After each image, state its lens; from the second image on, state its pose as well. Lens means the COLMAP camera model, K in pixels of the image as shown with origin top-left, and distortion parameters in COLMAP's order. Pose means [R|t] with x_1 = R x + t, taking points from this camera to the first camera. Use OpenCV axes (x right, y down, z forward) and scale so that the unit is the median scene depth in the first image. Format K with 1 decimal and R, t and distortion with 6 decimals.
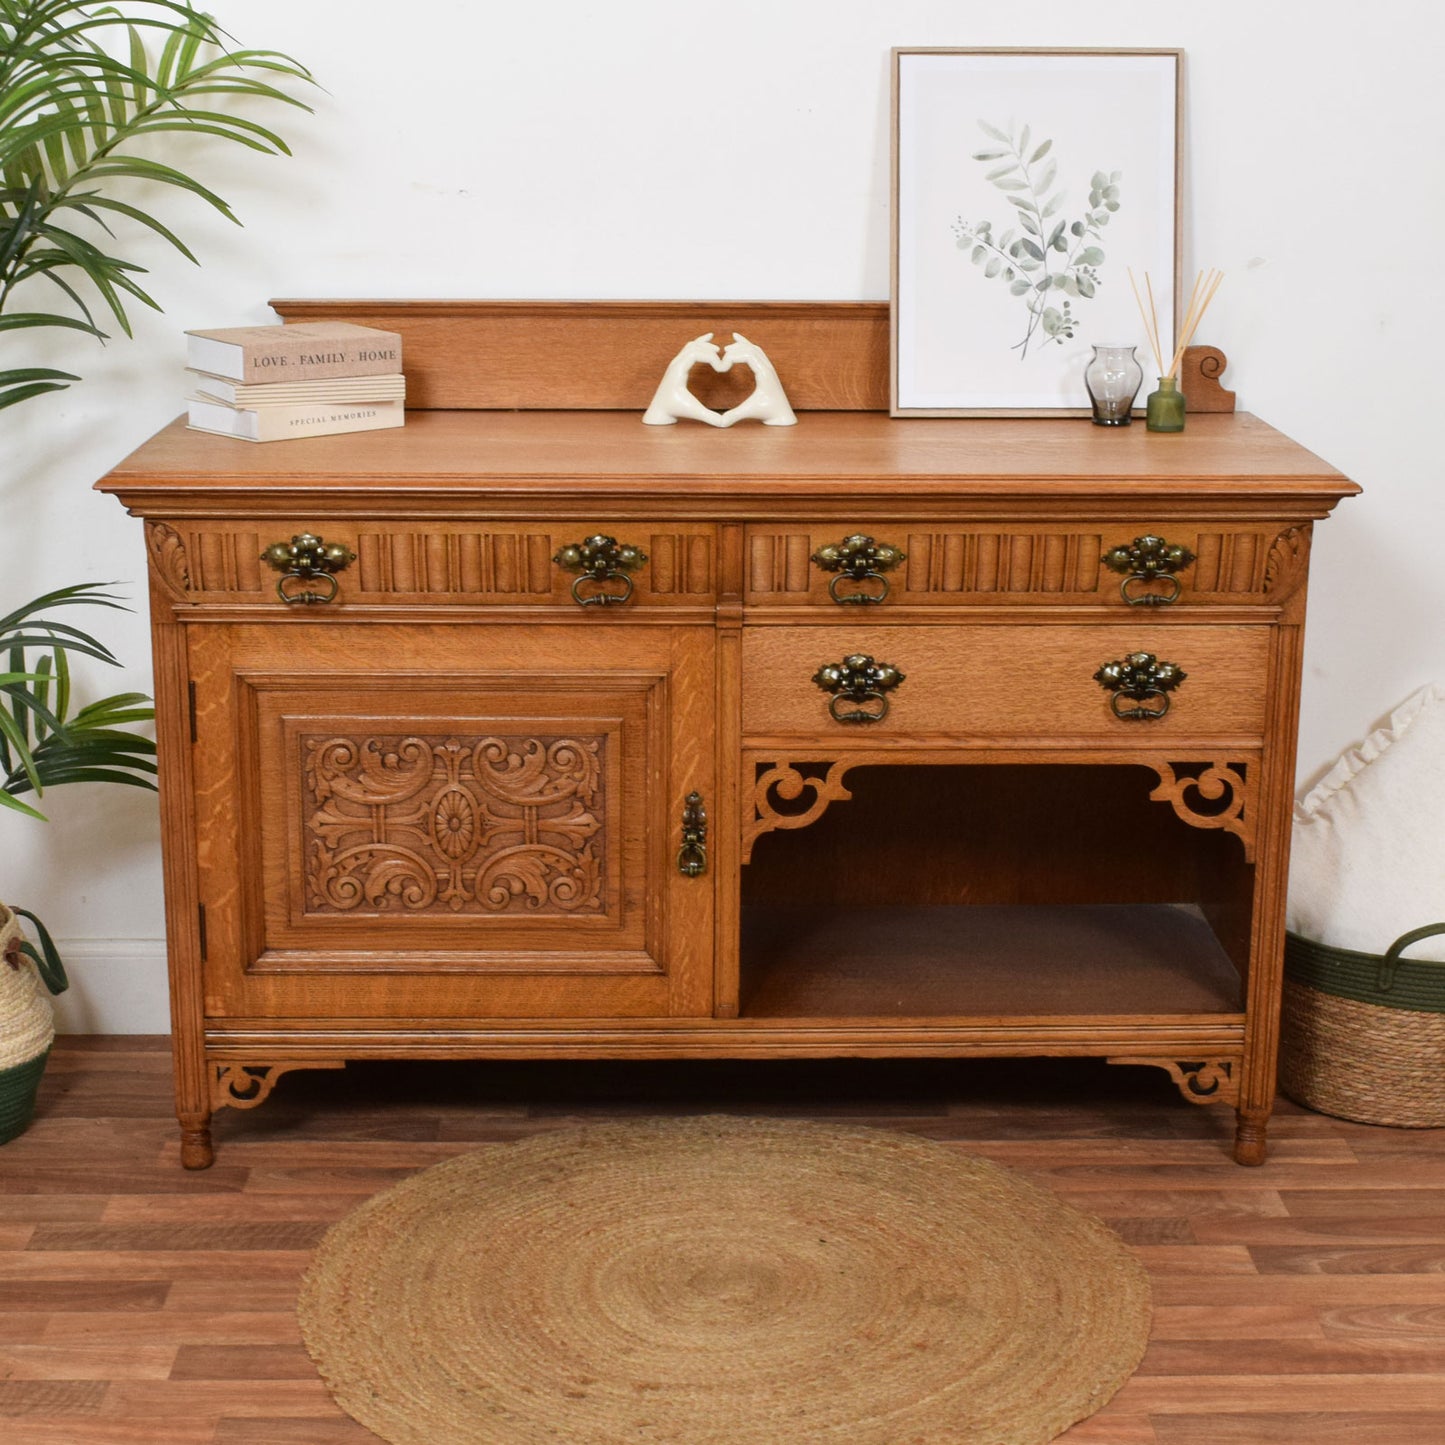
lens RADIAL K [[2709.7, 0, 740.3], [0, 2709.7, 768.9], [0, 0, 1]] dist [-0.025530, -0.105232]
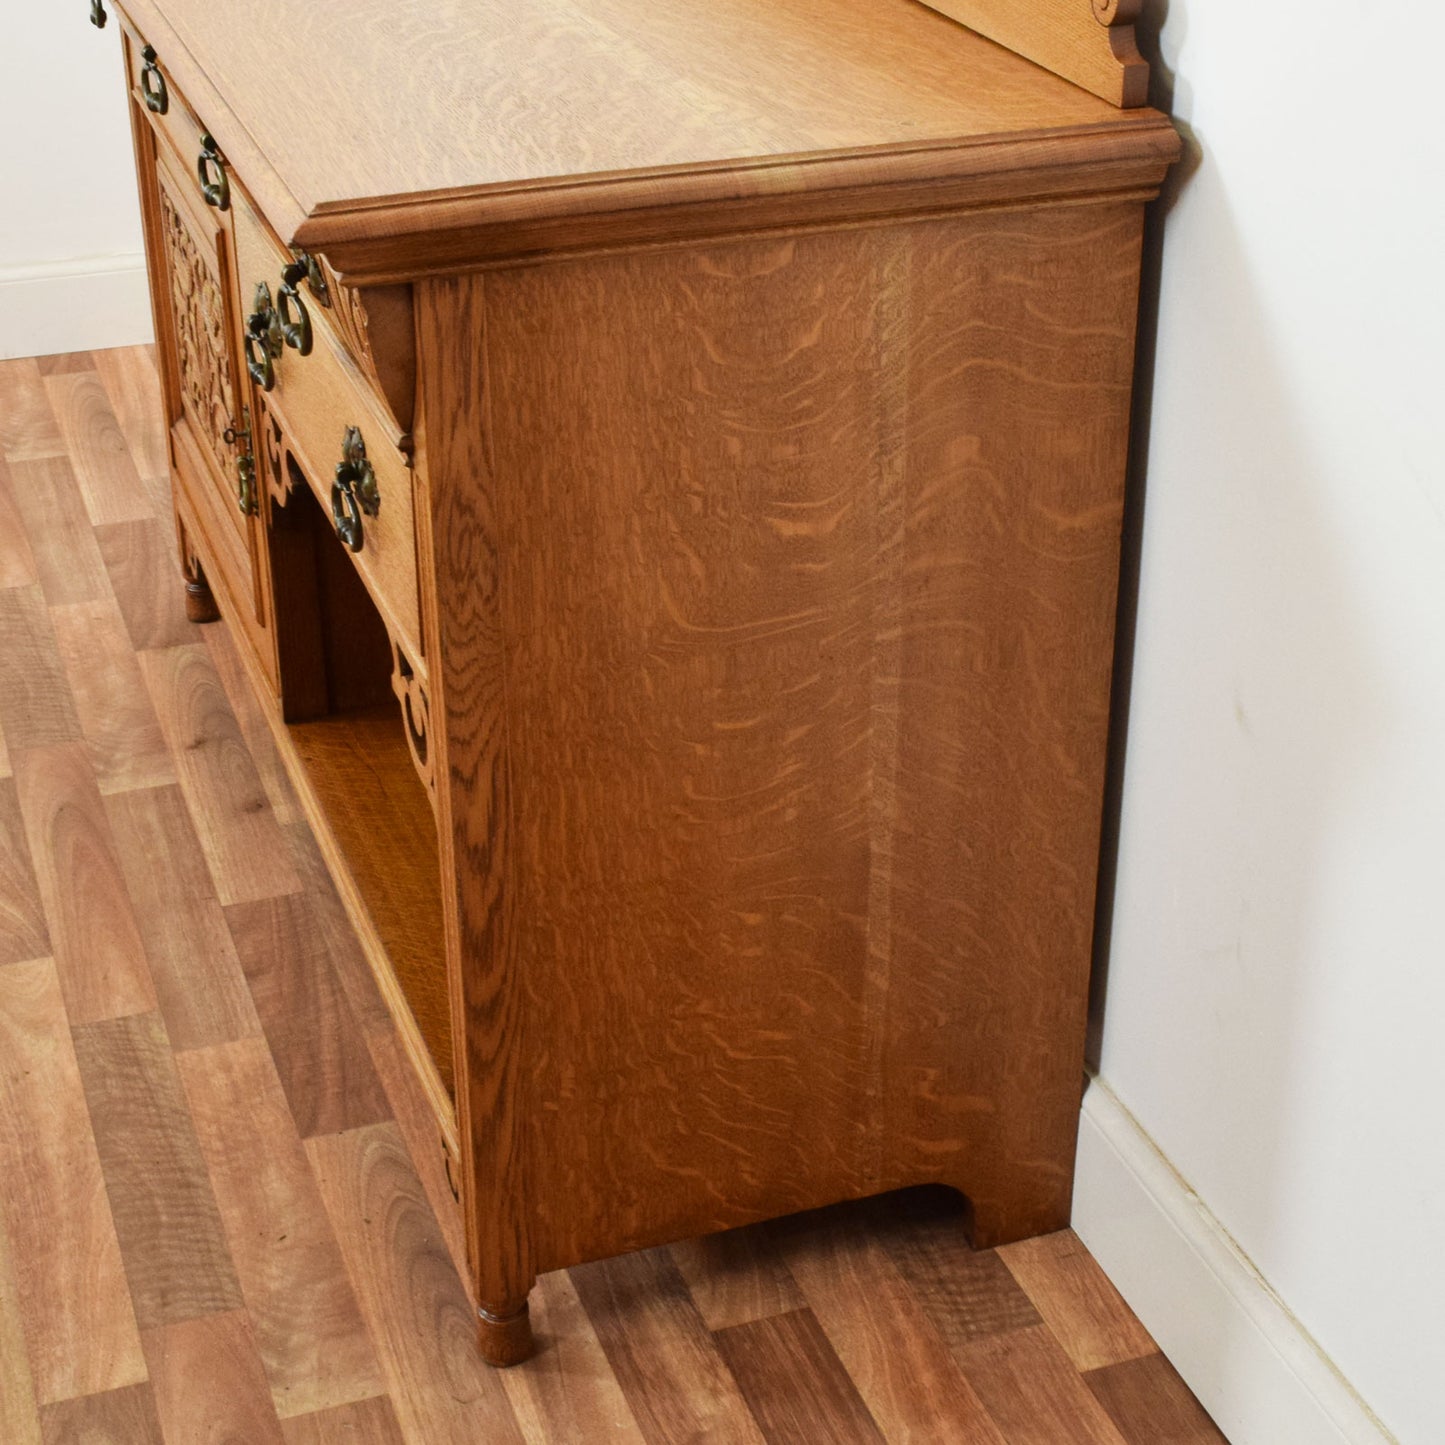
lens RADIAL K [[2552.5, 0, 797.4], [0, 2552.5, 674.3], [0, 0, 1]] dist [-0.013530, -0.124536]
pose [[0.334675, 0.424392, -0.841358, 0.637700], [-0.250197, 0.900819, 0.354862, -0.205727], [0.908512, 0.091742, 0.407664, 0.859844]]
